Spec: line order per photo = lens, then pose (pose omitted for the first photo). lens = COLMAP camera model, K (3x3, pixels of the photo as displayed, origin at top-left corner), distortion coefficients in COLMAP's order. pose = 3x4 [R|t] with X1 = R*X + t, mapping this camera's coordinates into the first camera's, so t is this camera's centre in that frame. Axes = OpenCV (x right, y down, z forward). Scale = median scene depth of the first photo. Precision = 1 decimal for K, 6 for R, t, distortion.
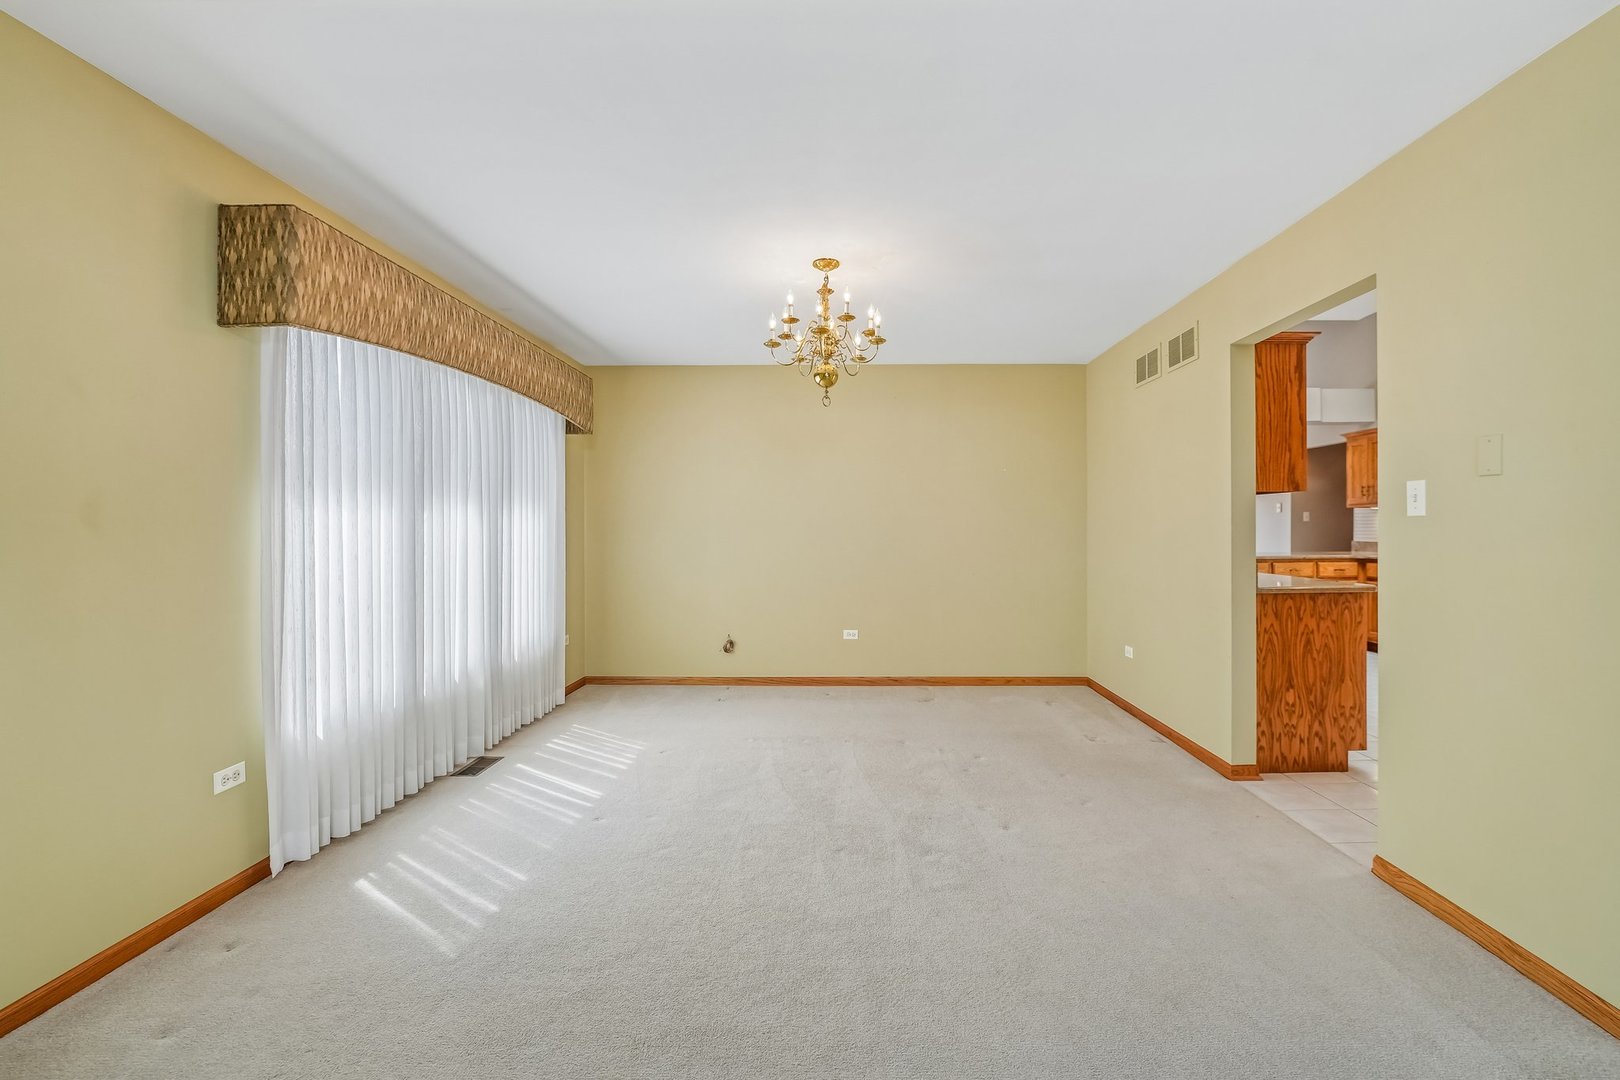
lens RADIAL K [[685.2, 0, 877.8], [0, 685.2, 528.3], [0, 0, 1]] dist [-0.019183, 0.000132]
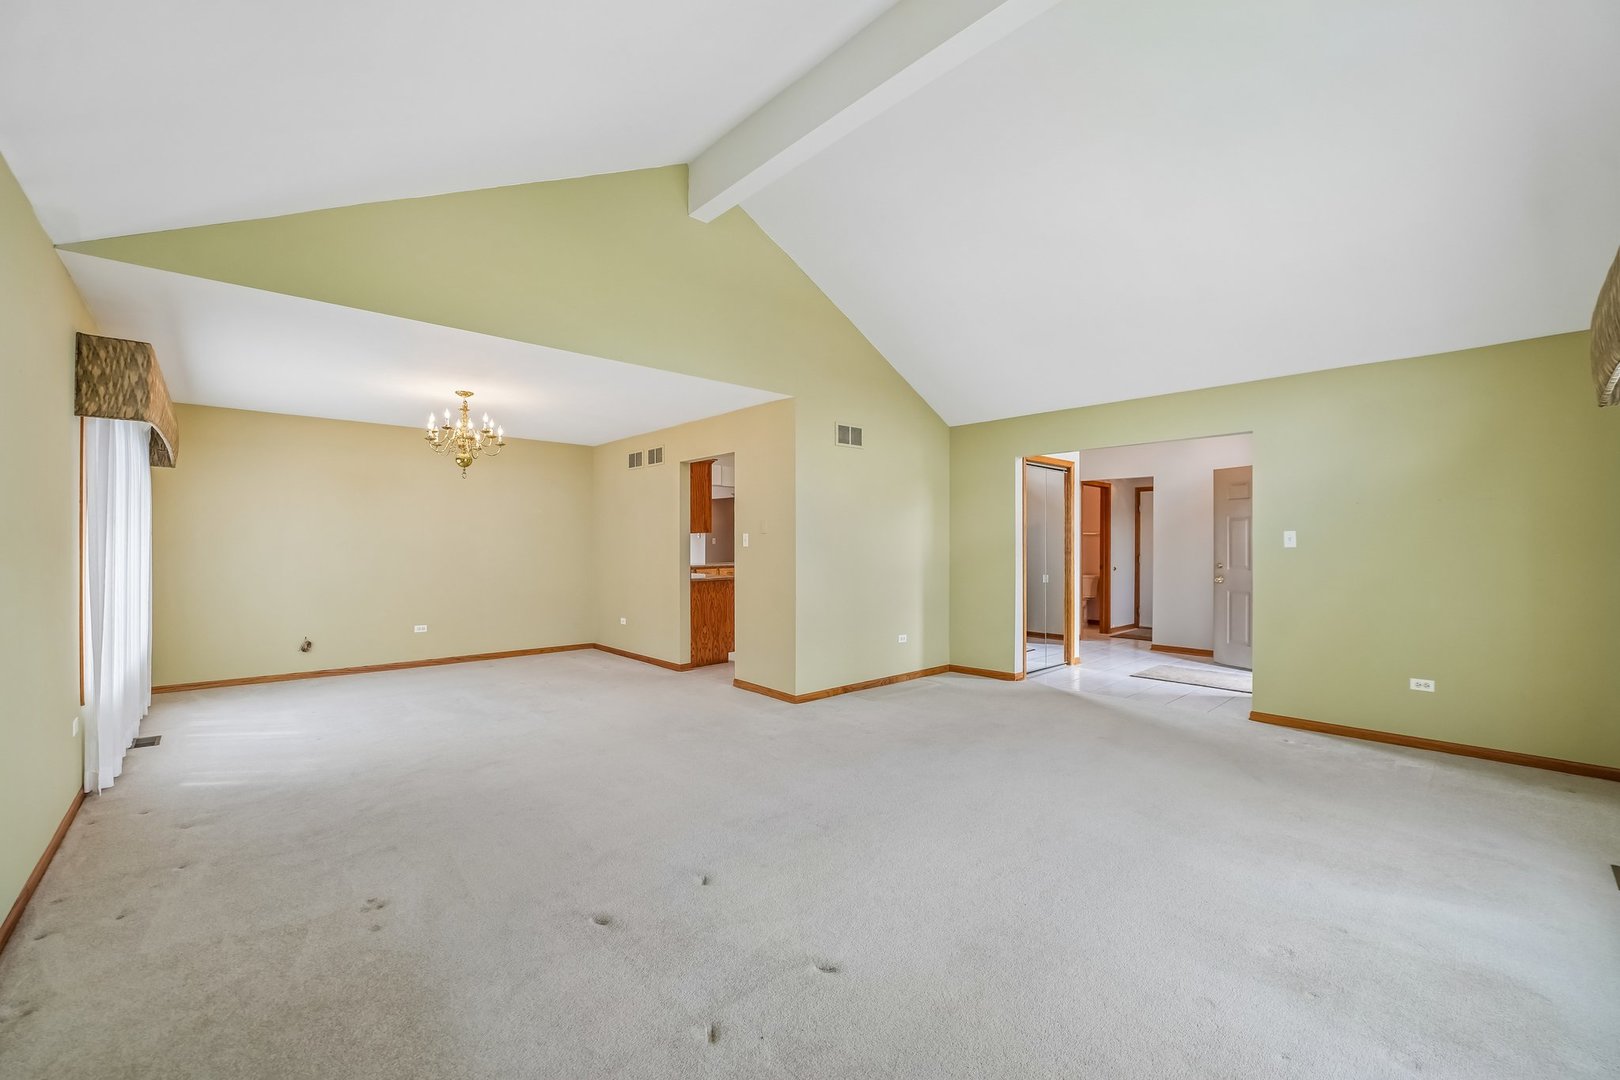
lens RADIAL K [[655.5, 0, 810.0], [0, 655.5, 540.0], [0, 0, 1]] dist [-0.020474, -0.000096]
pose [[0.762864, 0.007374, 0.646517, -0.464237], [-0.001717, 0.999955, -0.009379, -0.013905], [-0.646557, 0.006045, 0.762842, -0.770686]]
